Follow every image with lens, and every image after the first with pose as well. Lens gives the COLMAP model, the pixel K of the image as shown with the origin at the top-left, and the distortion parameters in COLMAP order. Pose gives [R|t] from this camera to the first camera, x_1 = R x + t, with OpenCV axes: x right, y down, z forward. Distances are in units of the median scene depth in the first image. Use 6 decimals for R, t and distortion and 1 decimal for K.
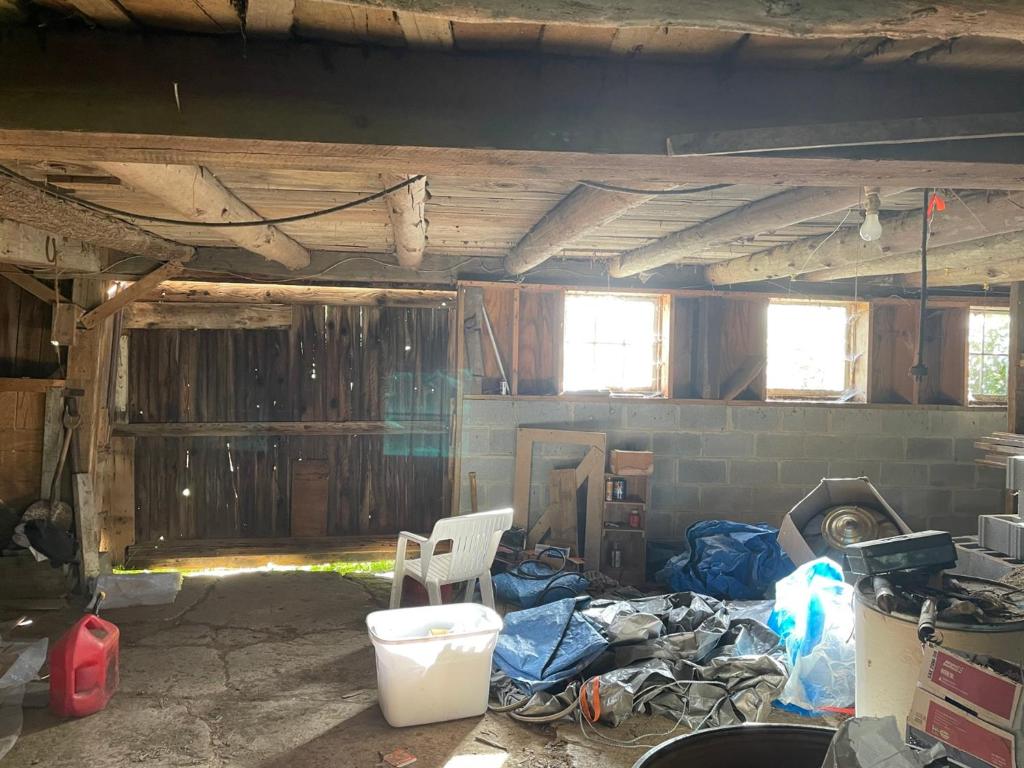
lens RADIAL K [[771.6, 0, 510.2], [0, 771.6, 374.6], [0, 0, 1]] dist [0.059238, -0.013416]
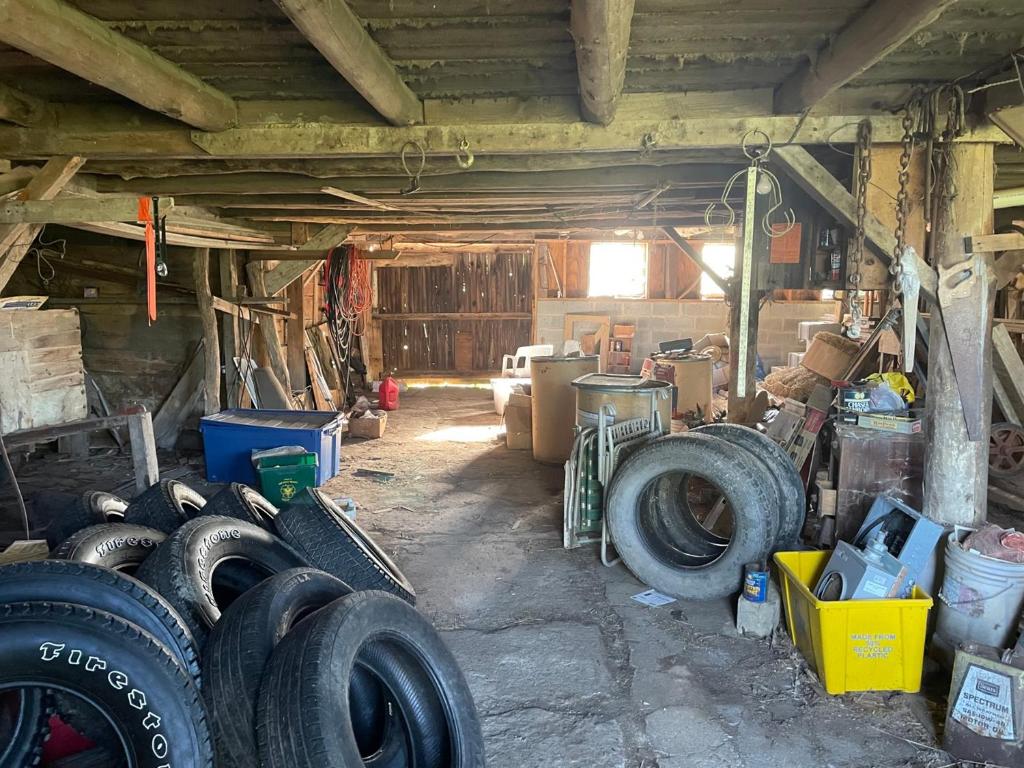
lens RADIAL K [[771.6, 0, 514.5], [0, 771.6, 388.4], [0, 0, 1]] dist [0.059238, -0.013416]
pose [[0.985657, 0.007892, -0.168575, 0.212157], [0.010844, 0.993879, 0.109938, 0.037776], [0.168411, -0.110190, 0.979539, -0.958124]]
